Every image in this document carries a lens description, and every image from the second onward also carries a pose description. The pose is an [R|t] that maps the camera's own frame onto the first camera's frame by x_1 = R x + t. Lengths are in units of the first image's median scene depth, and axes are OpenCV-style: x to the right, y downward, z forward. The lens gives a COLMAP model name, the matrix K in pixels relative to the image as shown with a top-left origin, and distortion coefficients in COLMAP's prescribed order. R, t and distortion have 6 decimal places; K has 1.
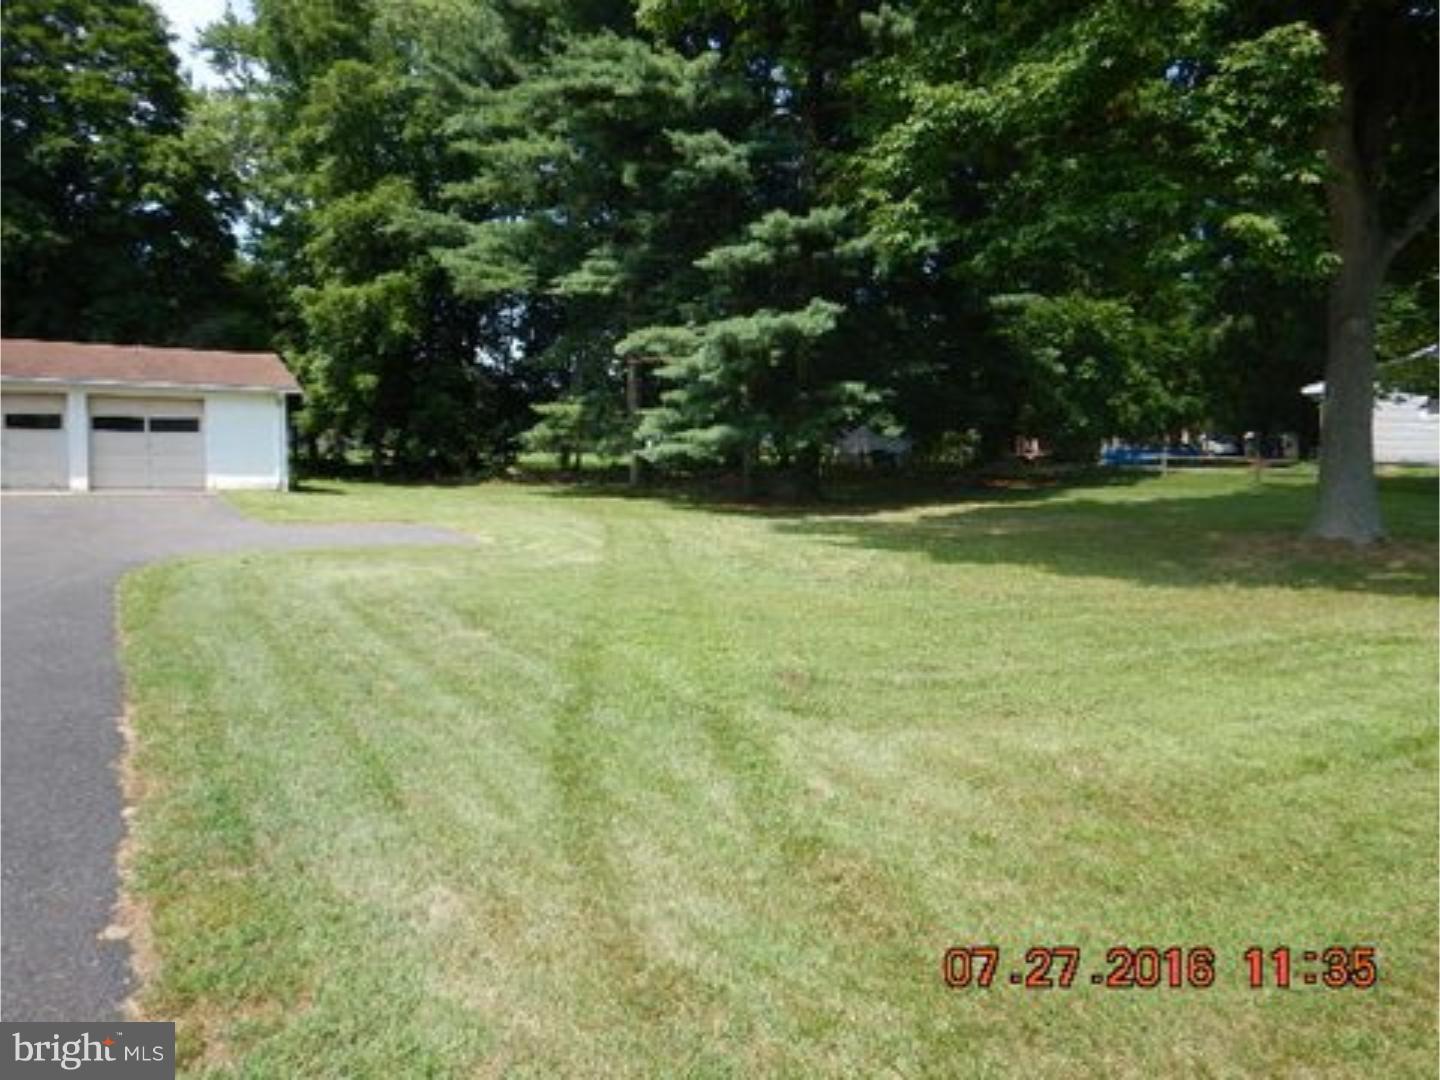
lens RADIAL K [[980.7, 0, 720.0], [0, 980.7, 540.0], [0, 0, 1]] dist [0.005023, 0.000209]
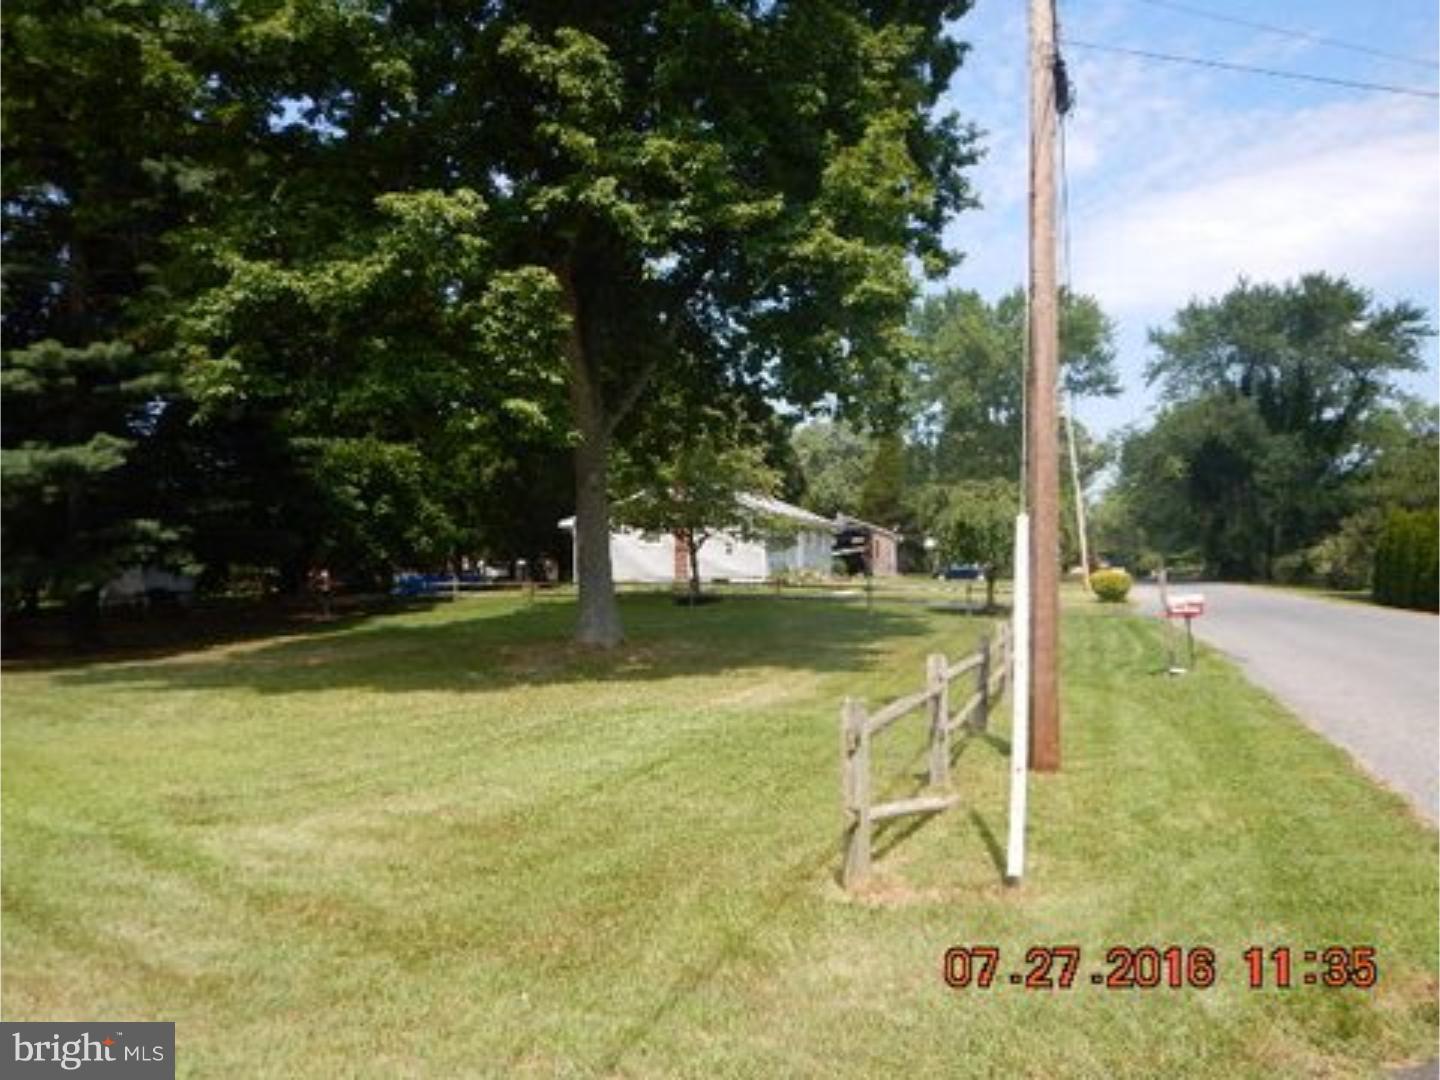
lens RADIAL K [[995.1, 0, 720.0], [0, 995.1, 540.0], [0, 0, 1]] dist [0.288001, 0.002583]
pose [[0.769050, -0.002991, 0.639182, -0.117728], [0.084759, 0.991636, -0.097339, 0.009620], [-0.633545, 0.129035, 0.762870, -0.173391]]
